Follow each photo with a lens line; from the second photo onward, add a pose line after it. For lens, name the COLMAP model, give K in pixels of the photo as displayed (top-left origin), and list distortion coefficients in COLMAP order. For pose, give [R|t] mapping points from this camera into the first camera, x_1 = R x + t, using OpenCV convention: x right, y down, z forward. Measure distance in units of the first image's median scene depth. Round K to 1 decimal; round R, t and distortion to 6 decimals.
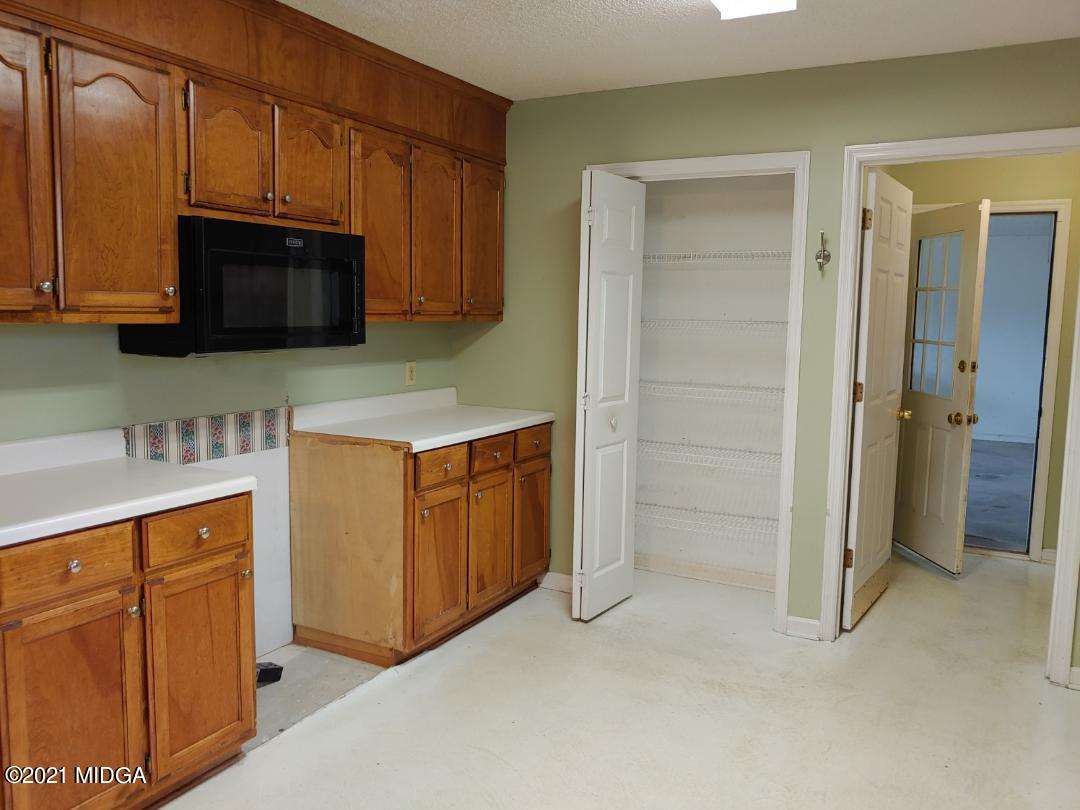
lens RADIAL K [[852.6, 0, 540.0], [0, 852.6, 405.0], [0, 0, 1]] dist [-0.002583, 0.001206]
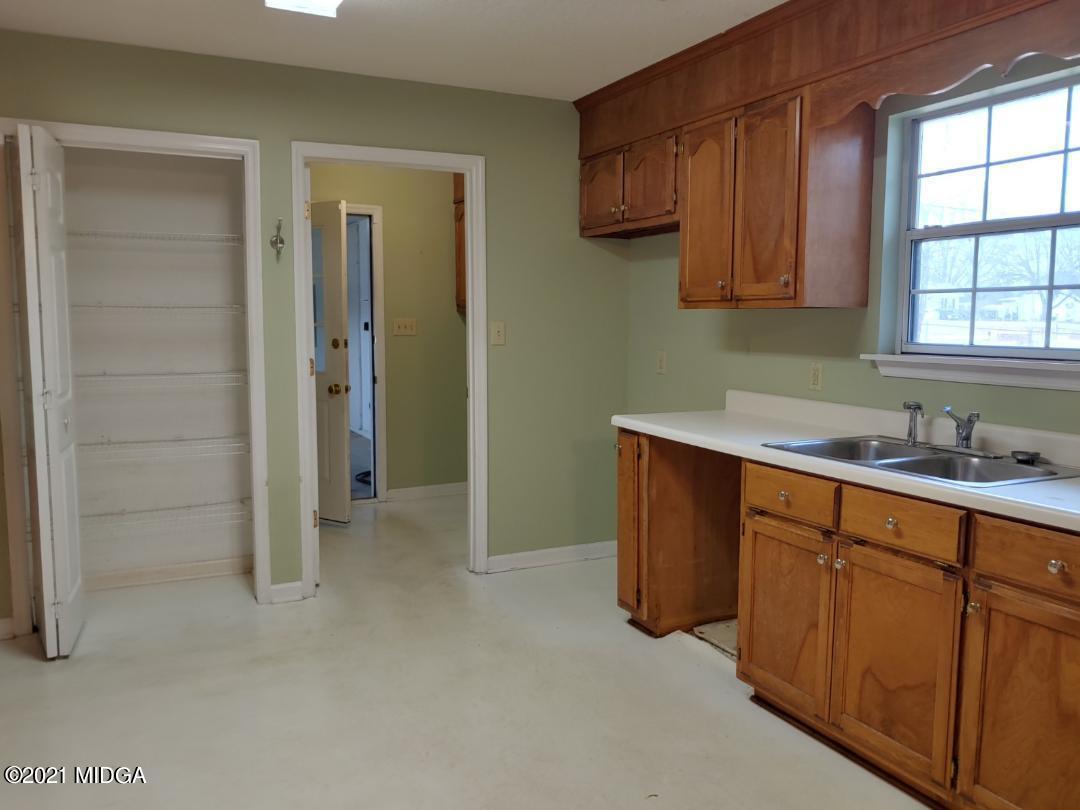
lens RADIAL K [[867.3, 0, 540.0], [0, 867.3, 405.0], [0, 0, 1]] dist [0.089303, -0.168968]
pose [[0.589896, -0.099180, 0.801365, -0.341140], [0.096554, 0.993971, 0.051943, 0.003247], [-0.801686, 0.046734, 0.595916, 0.083662]]
